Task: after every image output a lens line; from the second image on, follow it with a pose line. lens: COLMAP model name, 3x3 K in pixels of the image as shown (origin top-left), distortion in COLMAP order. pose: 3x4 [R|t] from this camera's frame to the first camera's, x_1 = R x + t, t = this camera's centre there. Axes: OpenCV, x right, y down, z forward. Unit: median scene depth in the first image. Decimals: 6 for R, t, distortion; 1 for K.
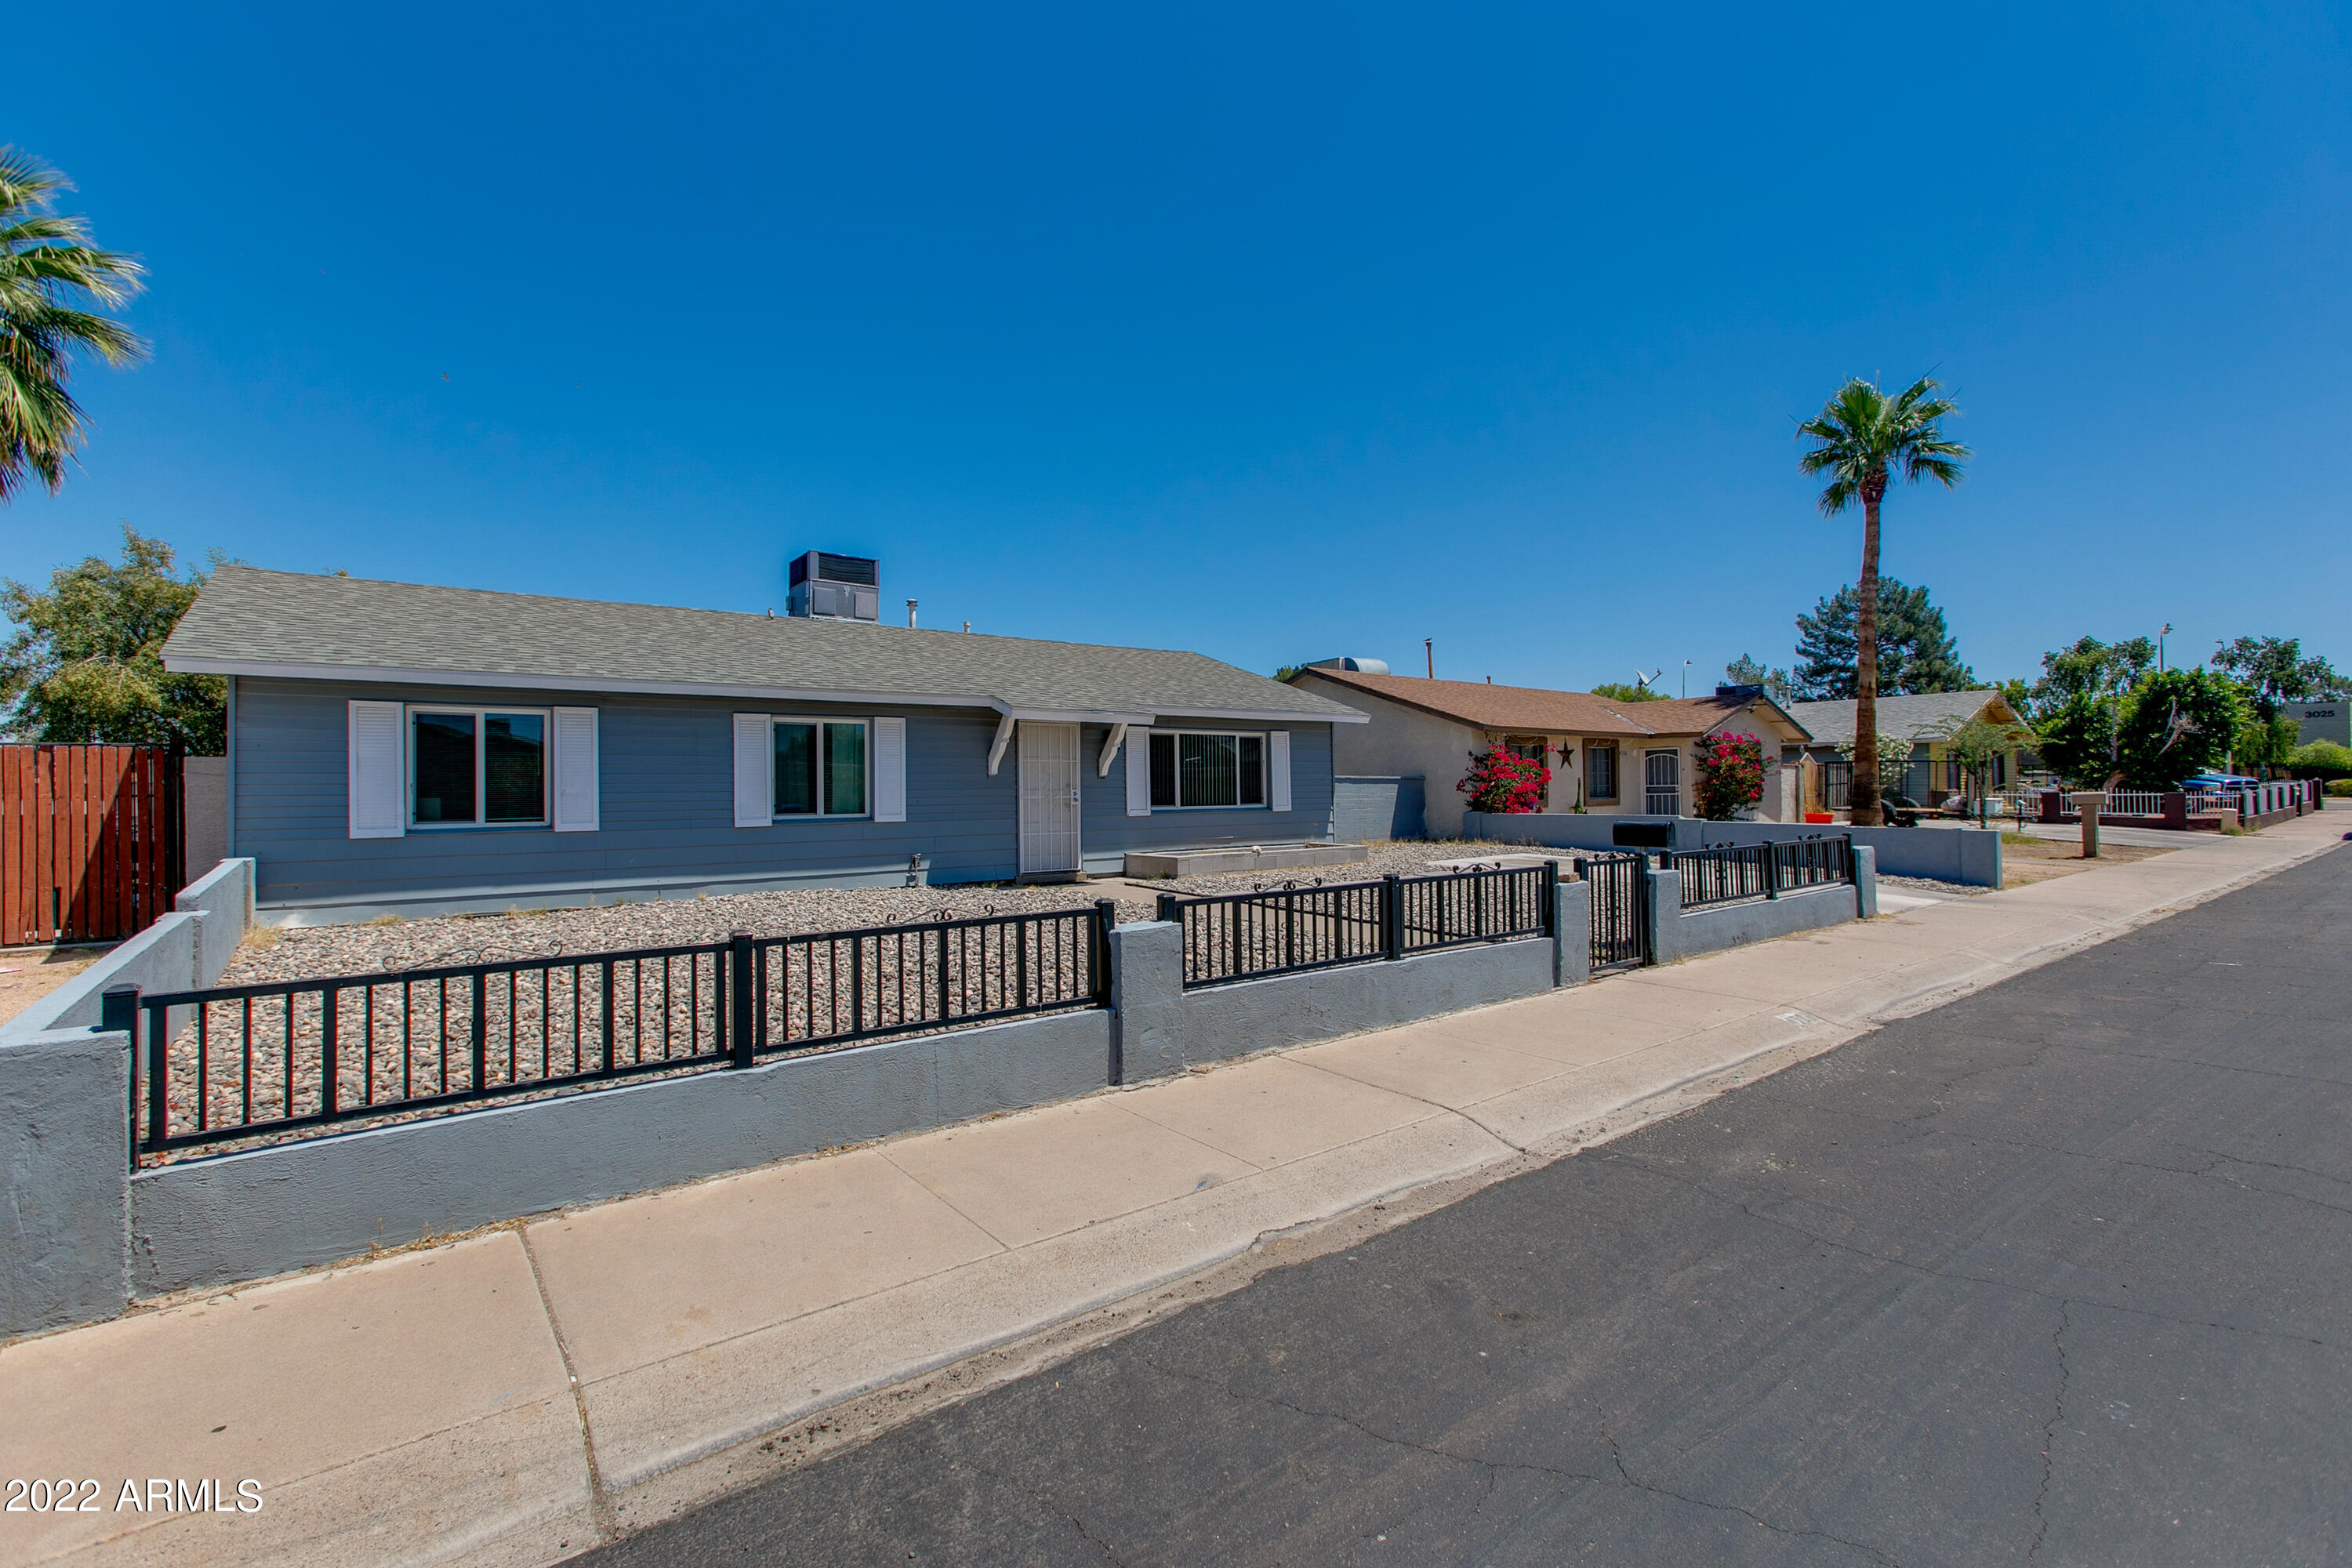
lens RADIAL K [[1052.6, 0, 1156.7], [0, 1052.6, 778.0], [0, 0, 1]] dist [-0.011071, 0.004296]
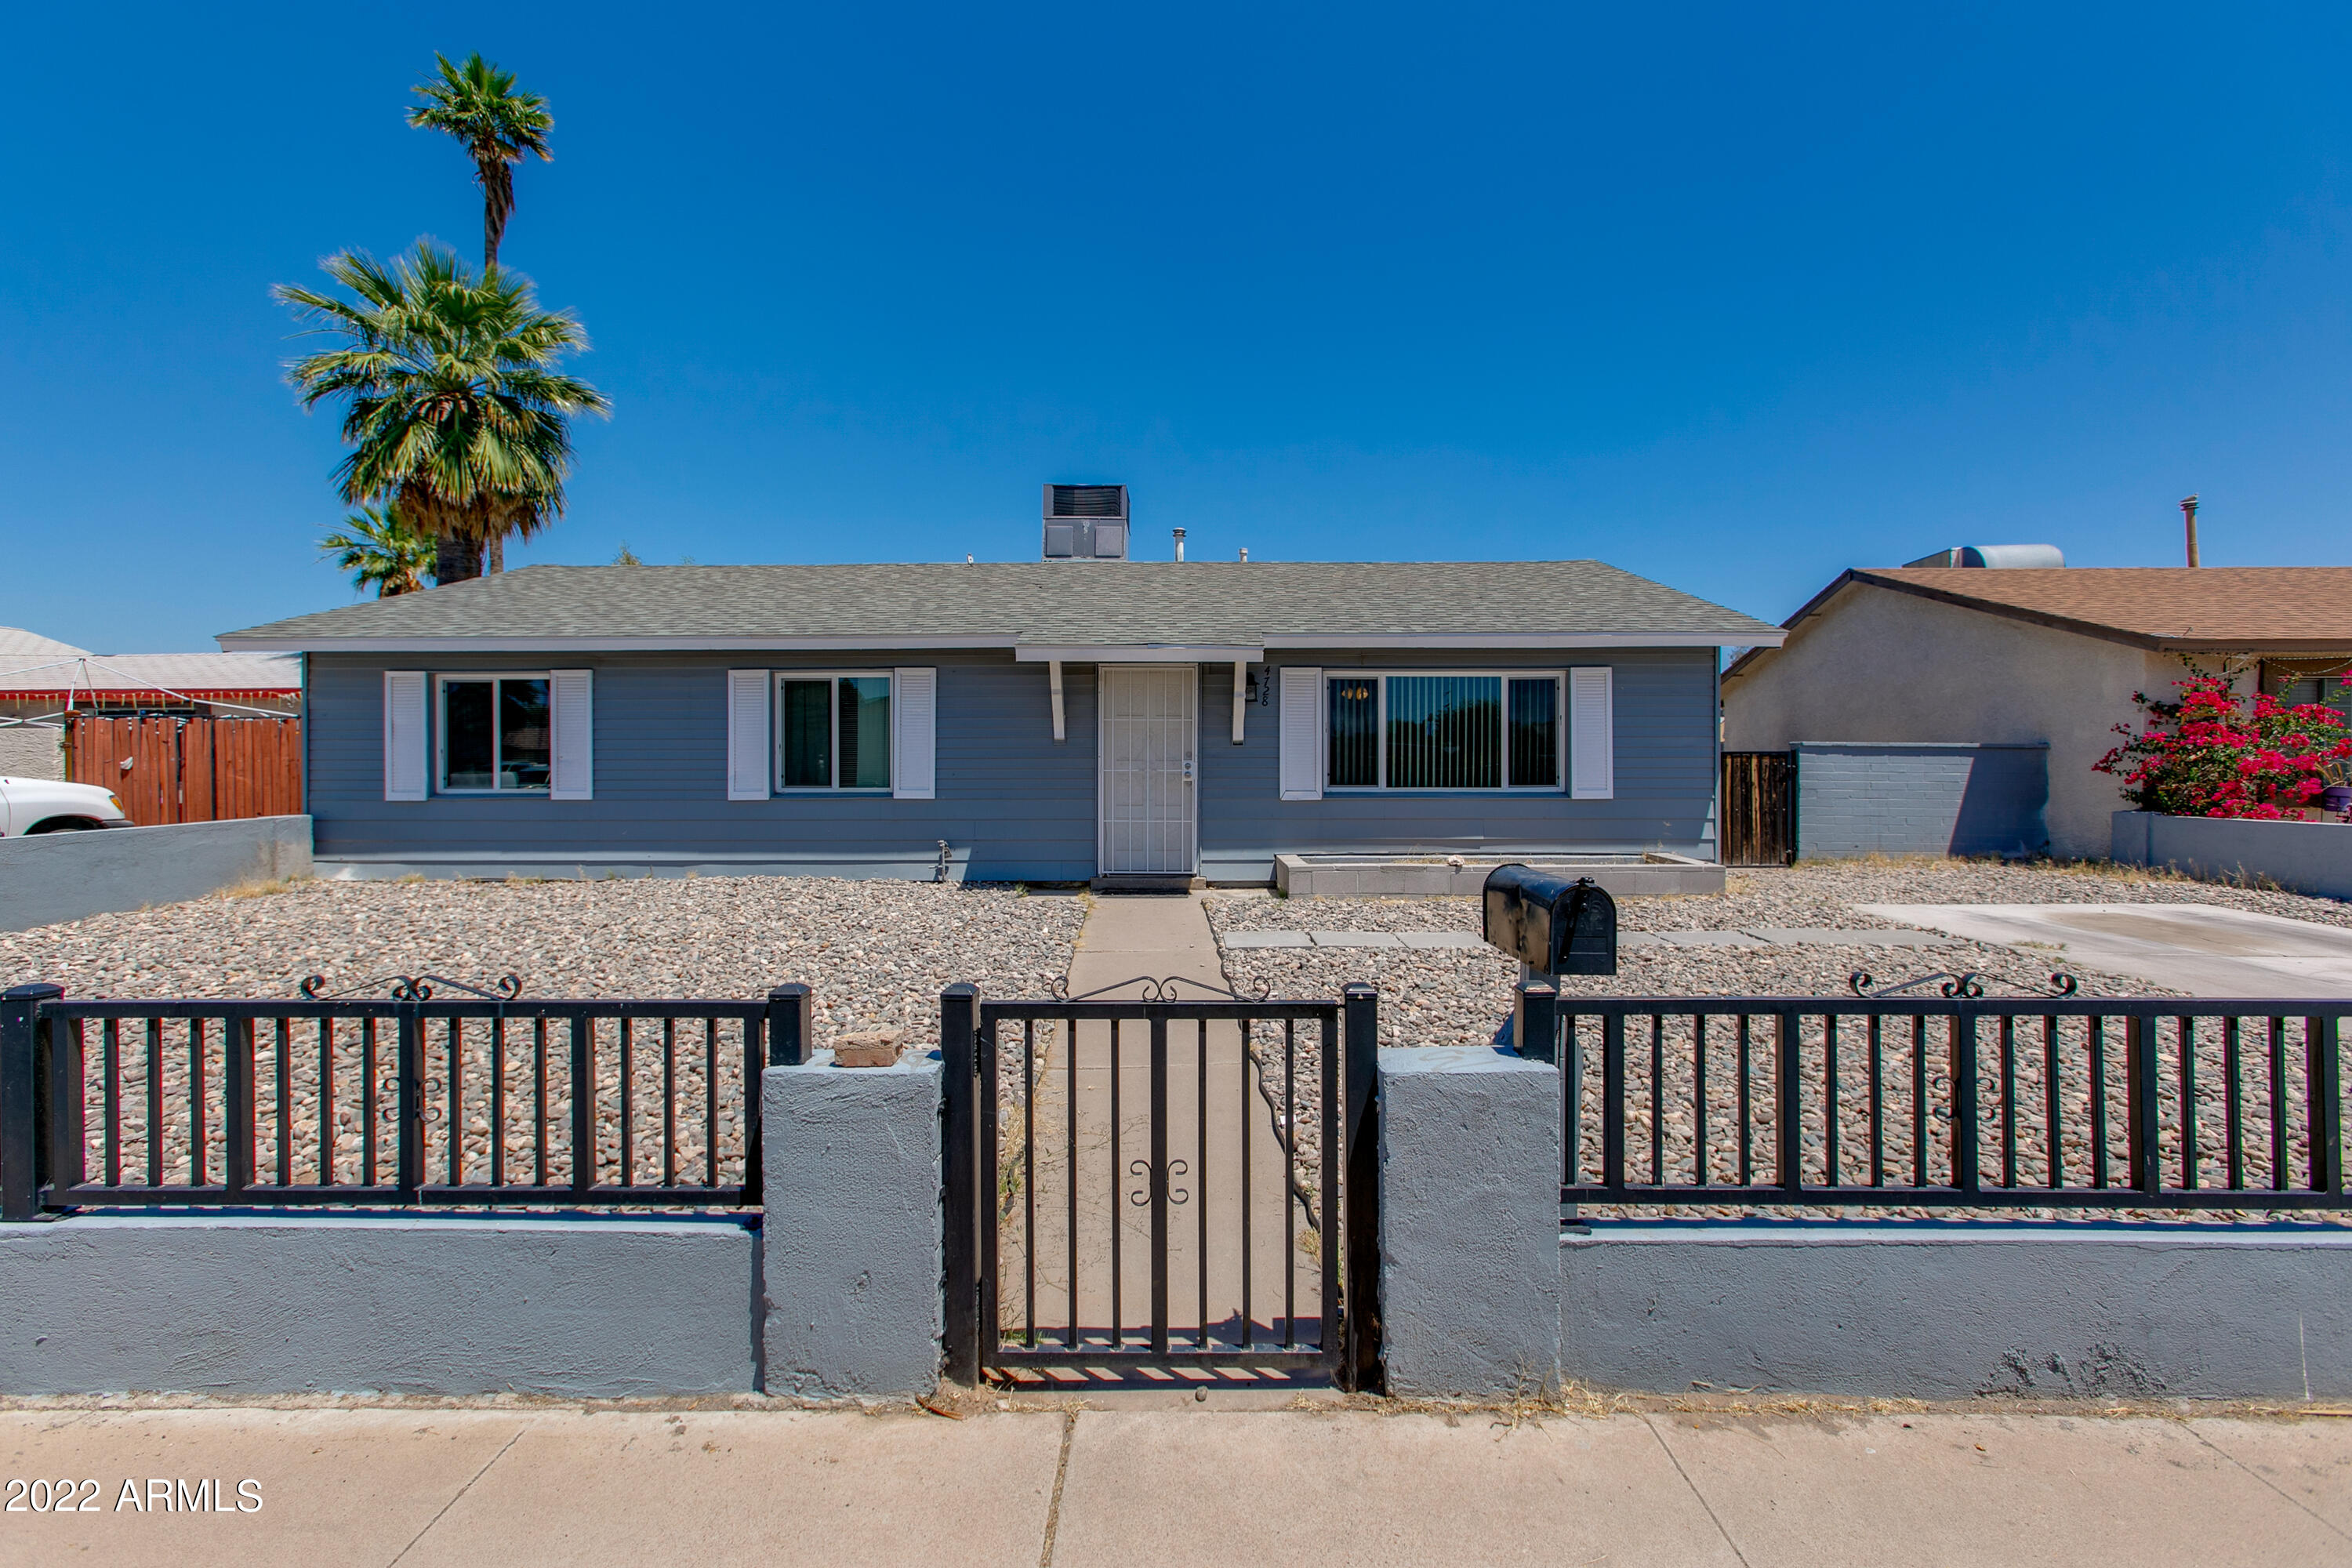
lens RADIAL K [[1052.6, 0, 1182.5], [0, 1052.6, 781.5], [0, 0, 1]] dist [-0.011071, 0.004296]
pose [[0.787750, 0.019711, -0.615680, 0.355899], [-0.001115, 0.999532, 0.030573, 0.003299], [0.615995, -0.023398, 0.787403, 0.444680]]
